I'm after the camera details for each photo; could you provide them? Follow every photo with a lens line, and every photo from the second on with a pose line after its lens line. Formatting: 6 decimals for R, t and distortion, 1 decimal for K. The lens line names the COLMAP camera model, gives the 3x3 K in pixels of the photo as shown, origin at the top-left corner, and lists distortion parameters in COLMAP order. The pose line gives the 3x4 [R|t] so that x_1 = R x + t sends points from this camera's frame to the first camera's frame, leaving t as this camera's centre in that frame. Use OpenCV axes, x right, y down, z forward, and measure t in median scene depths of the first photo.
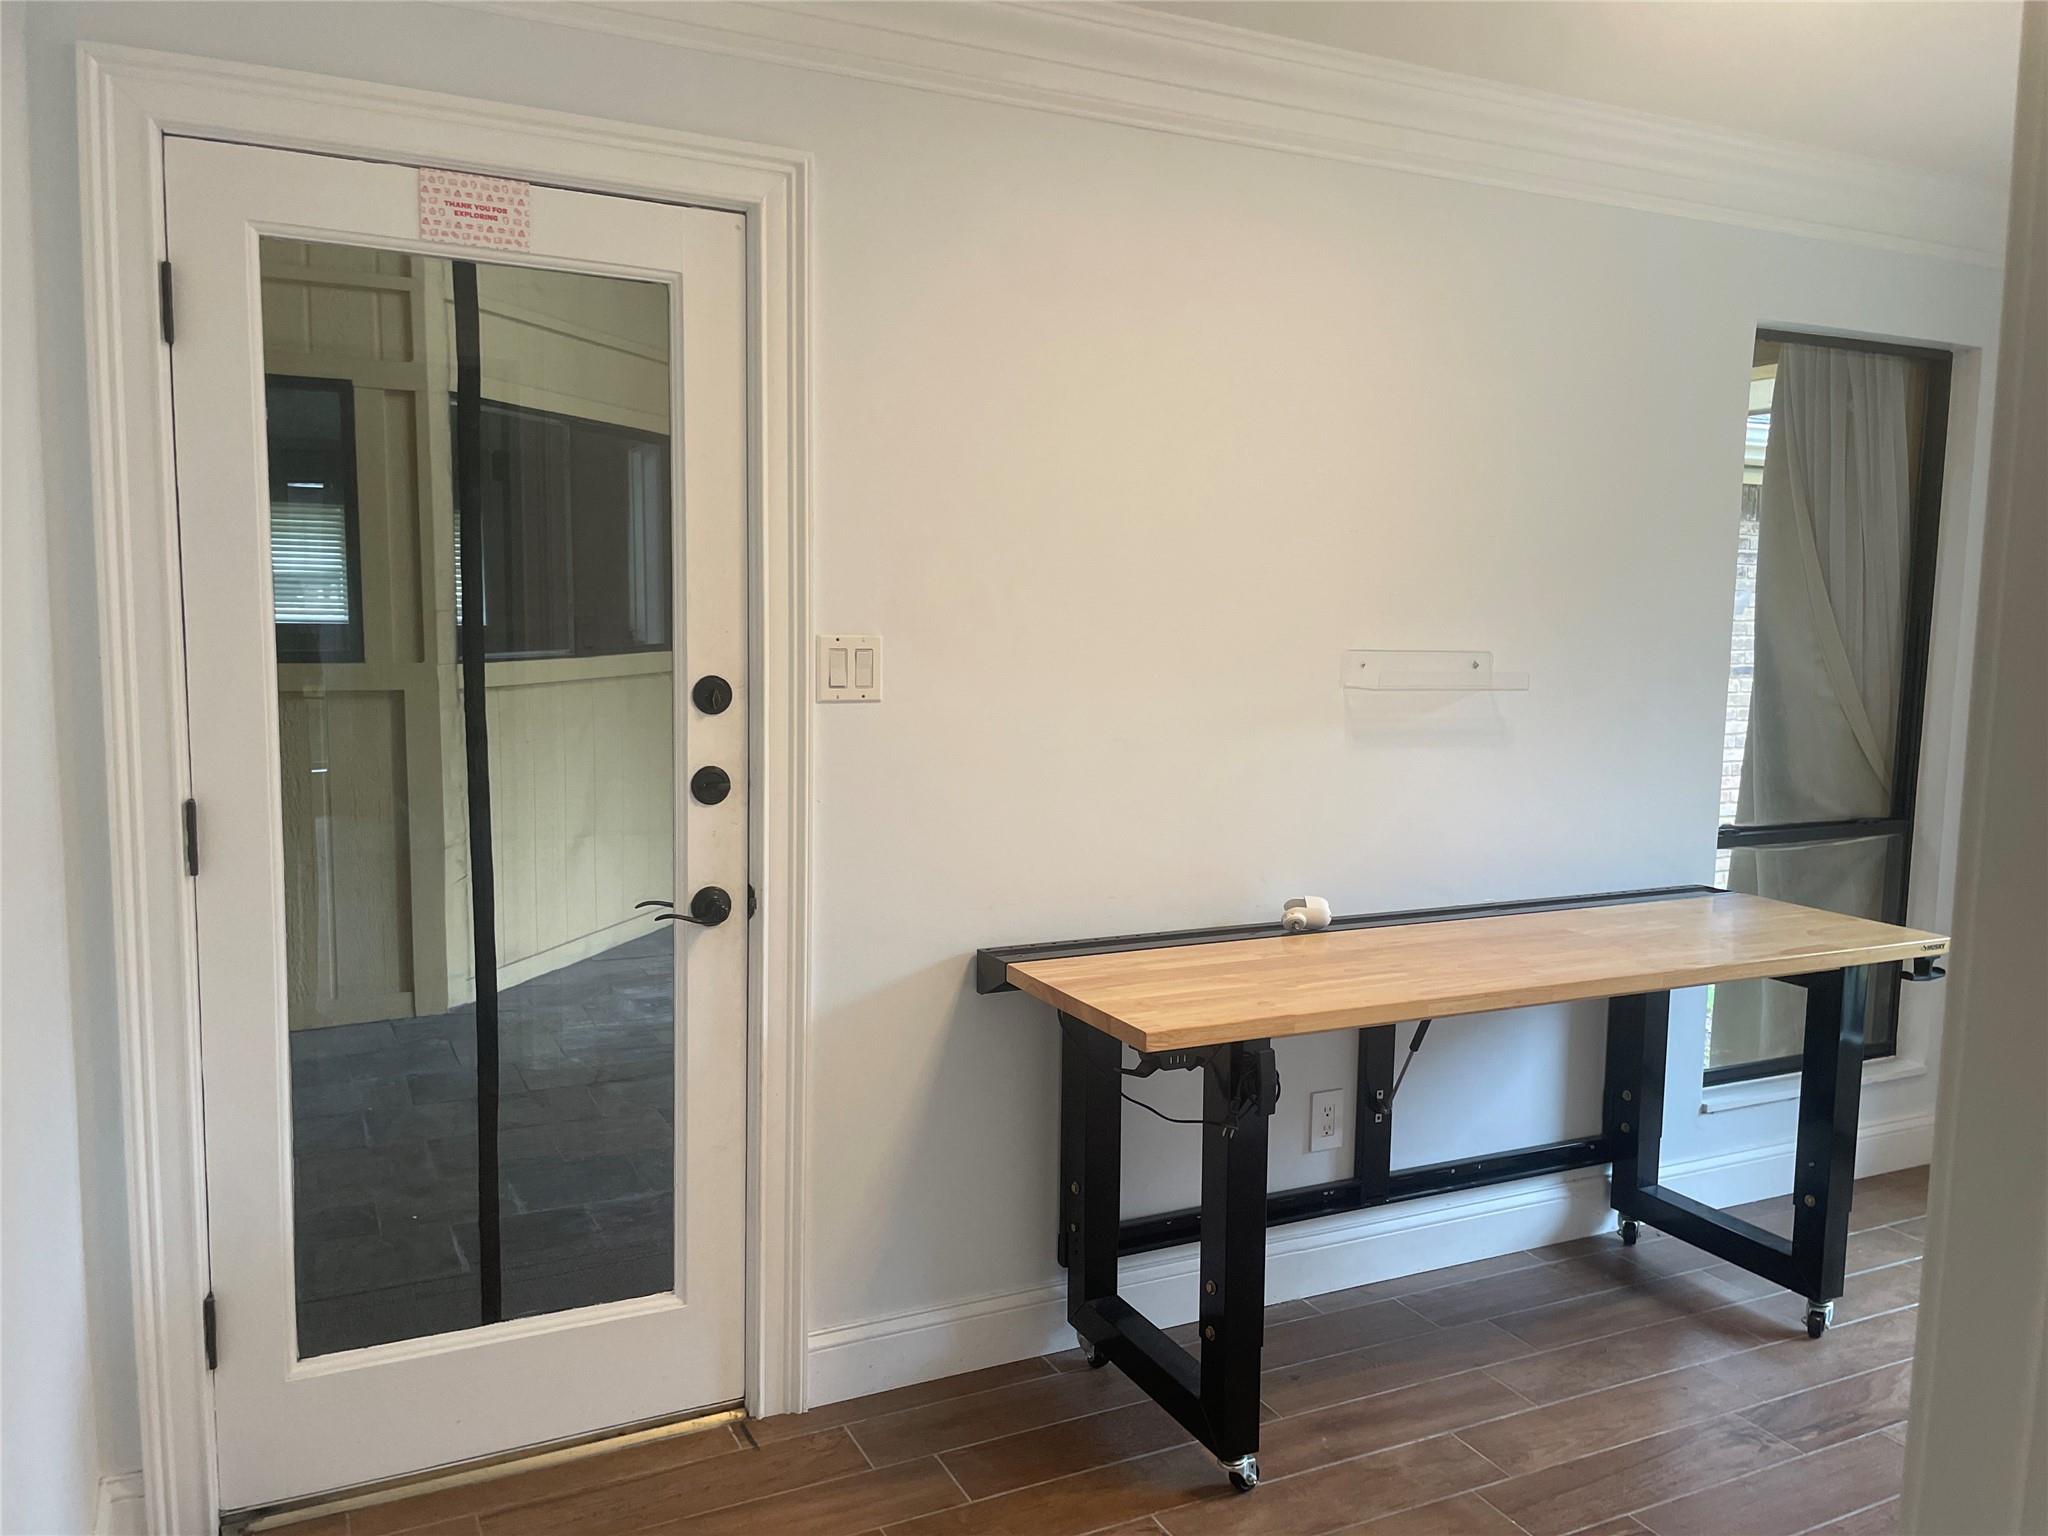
lens RADIAL K [[1557.2, 0, 1022.3], [0, 1557.2, 772.2], [0, 0, 1]] dist [0.092366, -0.126165]
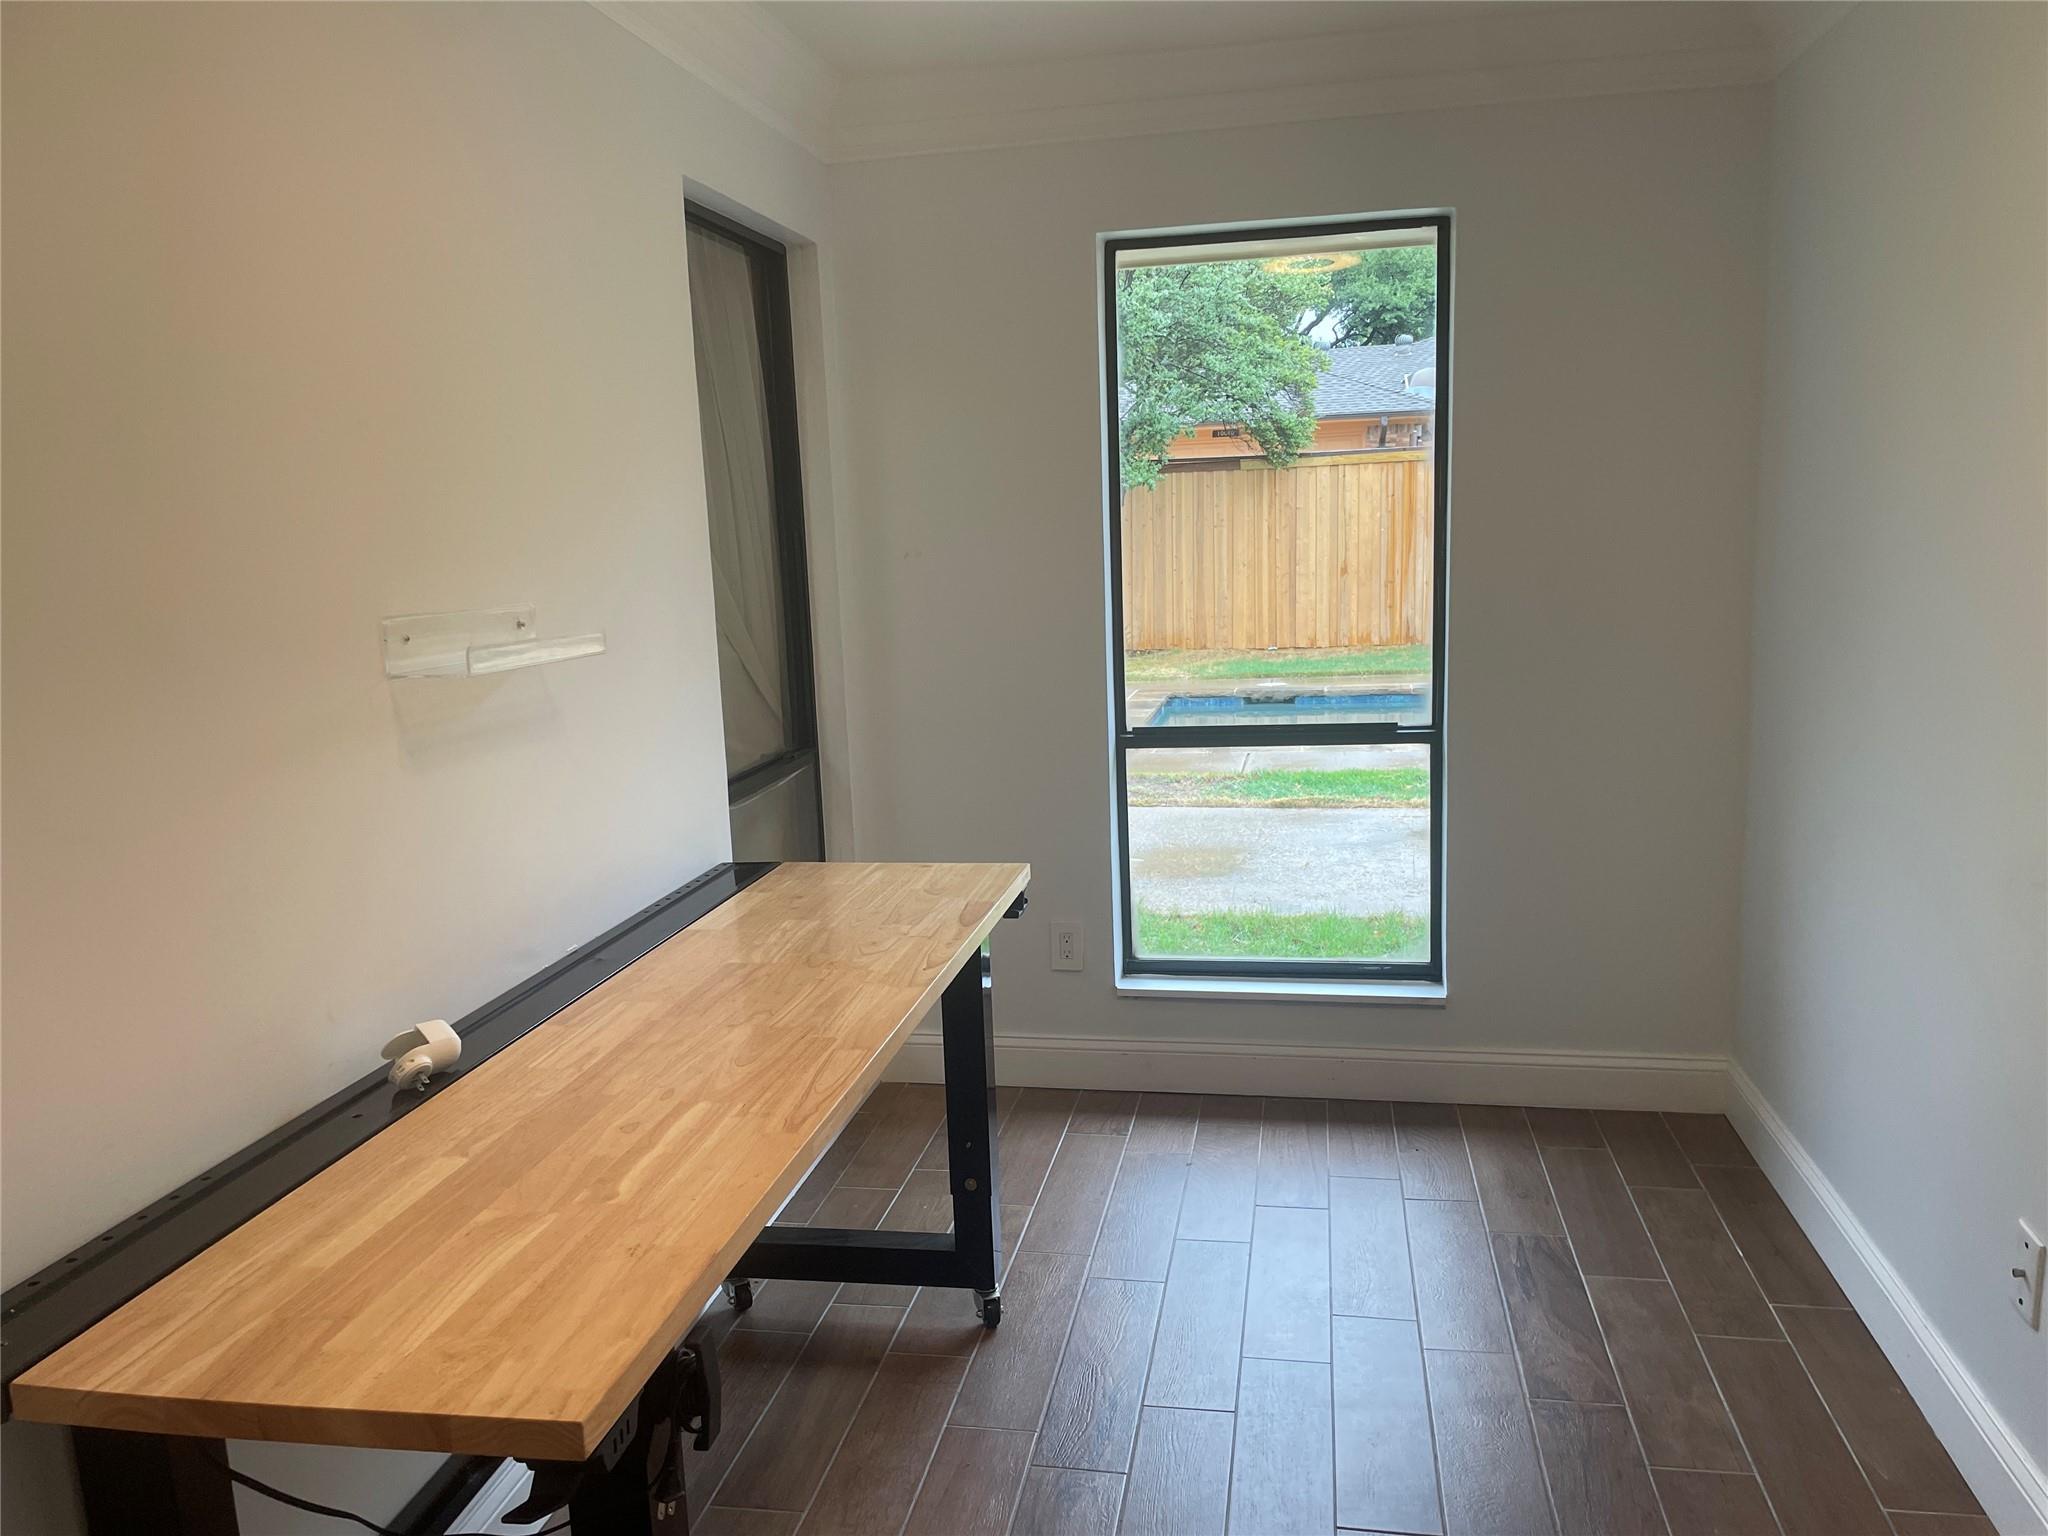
lens RADIAL K [[1557.2, 0, 1011.0], [0, 1557.2, 766.2], [0, 0, 1]] dist [0.092366, -0.126165]
pose [[0.585819, -0.166087, 0.793241, -0.159778], [0.133244, 0.985195, 0.107876, -0.057548], [-0.799414, 0.042498, 0.599276, 0.458770]]
